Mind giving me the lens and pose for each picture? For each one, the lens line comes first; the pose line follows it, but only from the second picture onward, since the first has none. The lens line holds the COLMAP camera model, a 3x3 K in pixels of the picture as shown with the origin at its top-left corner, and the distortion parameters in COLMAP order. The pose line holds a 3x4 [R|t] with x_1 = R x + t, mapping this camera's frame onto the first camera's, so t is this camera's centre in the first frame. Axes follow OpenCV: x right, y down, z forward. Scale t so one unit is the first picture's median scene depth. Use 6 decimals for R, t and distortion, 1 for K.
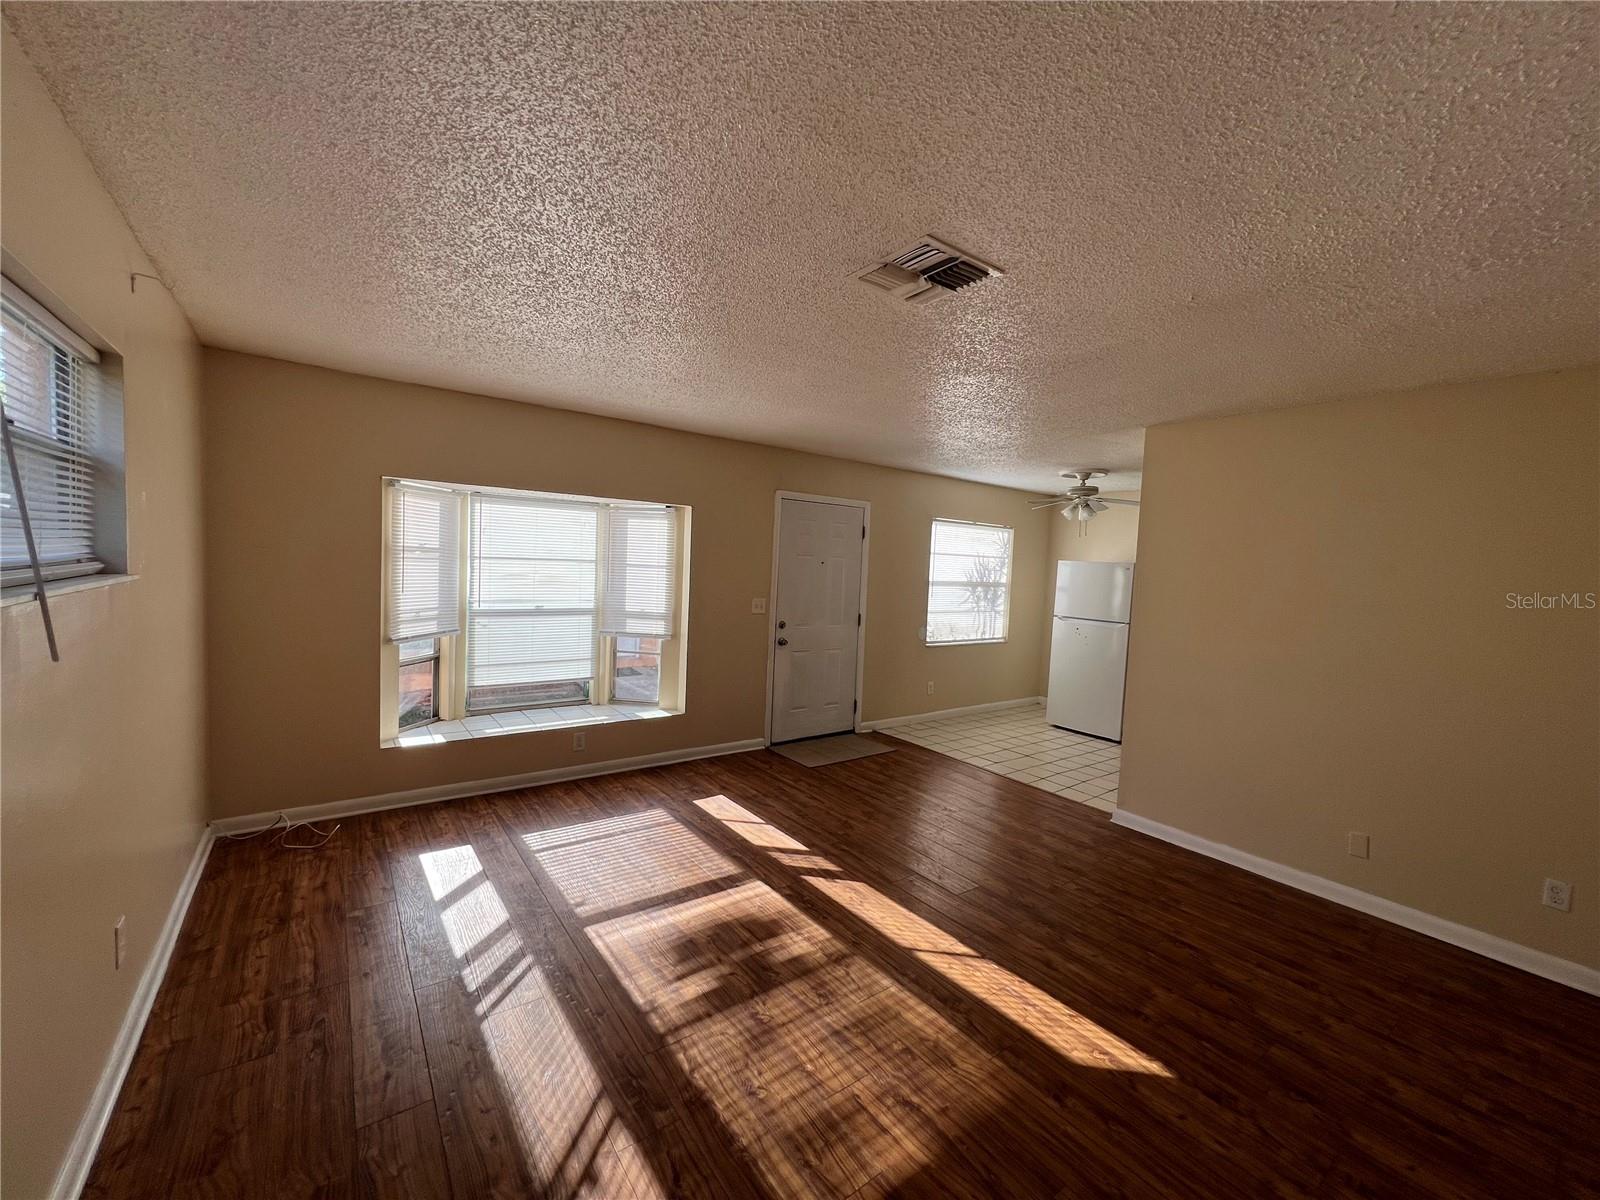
lens RADIAL K [[637.1, 0, 800.0], [0, 637.1, 600.0], [0, 0, 1]] dist [-0.002576, 0.000066]
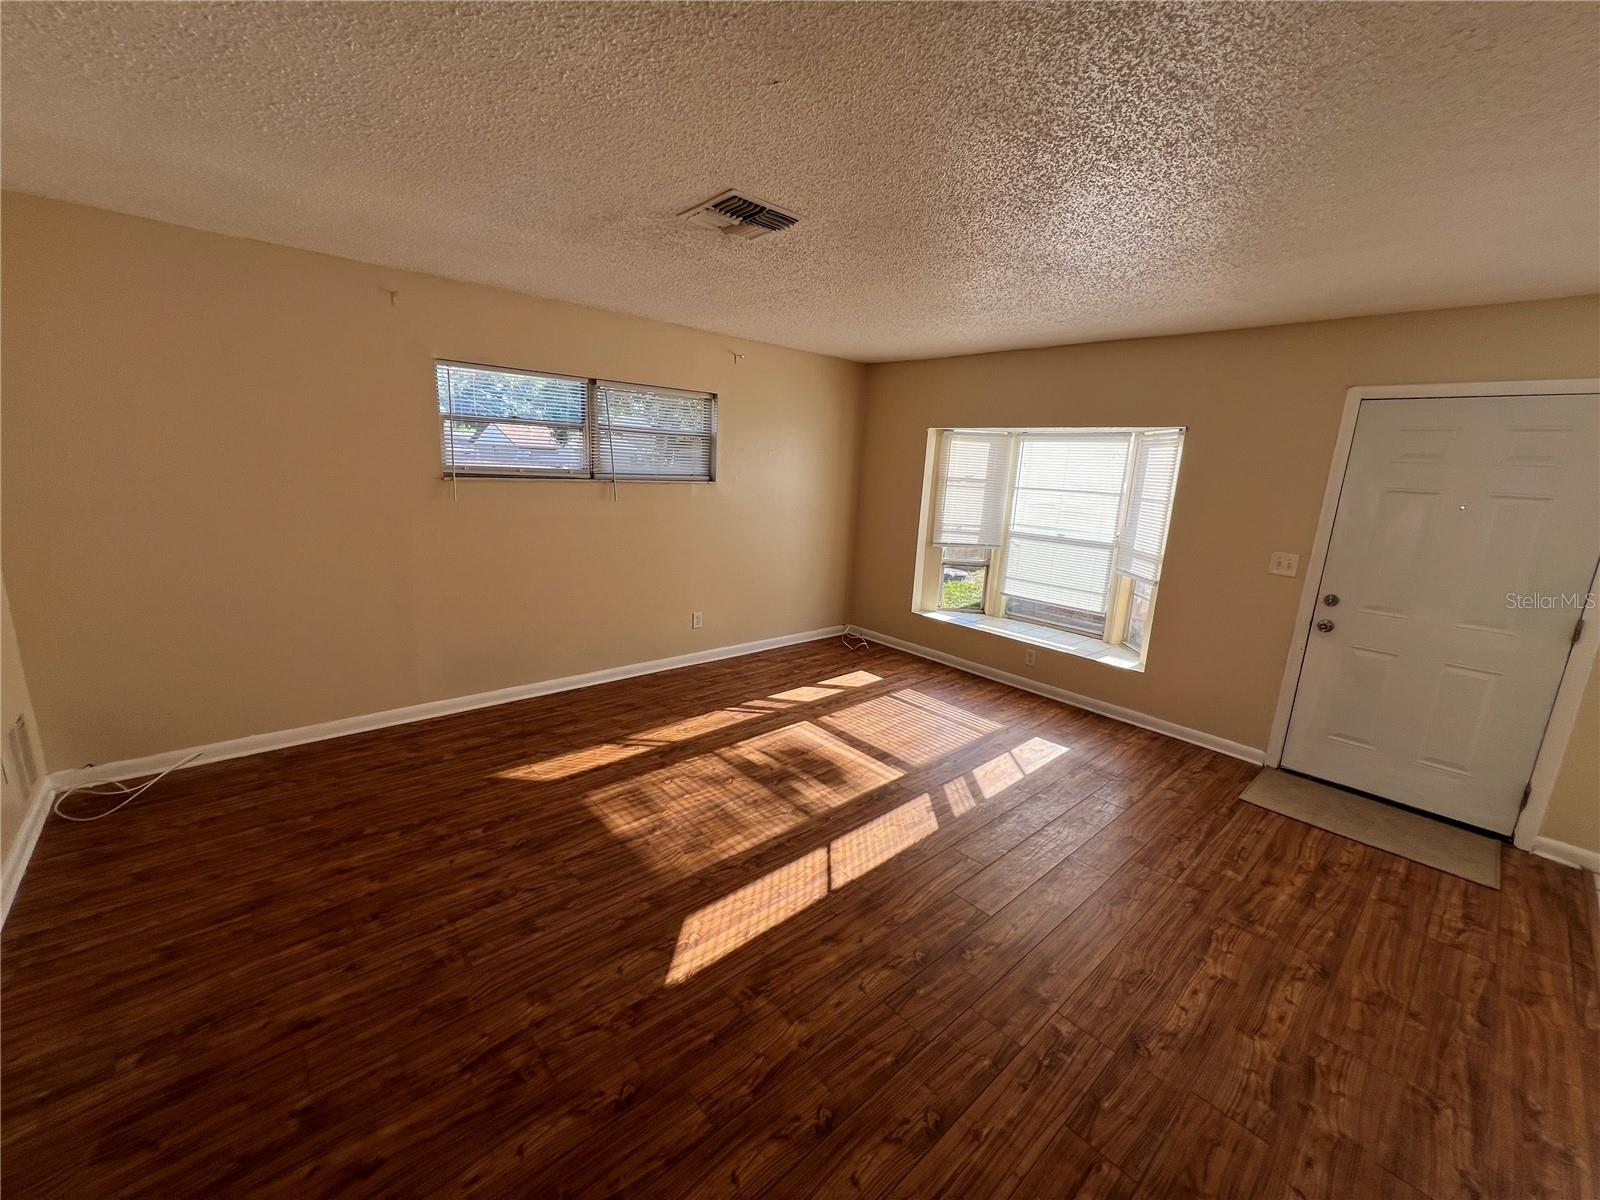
lens RADIAL K [[640.5, 0, 800.0], [0, 640.5, 600.0], [0, 0, 1]] dist [-0.000276, -0.000091]
pose [[0.092582, 0.172788, -0.980598, 0.861829], [-0.105387, 0.980997, 0.162908, -0.016079], [0.990112, 0.088260, 0.109032, 0.606307]]
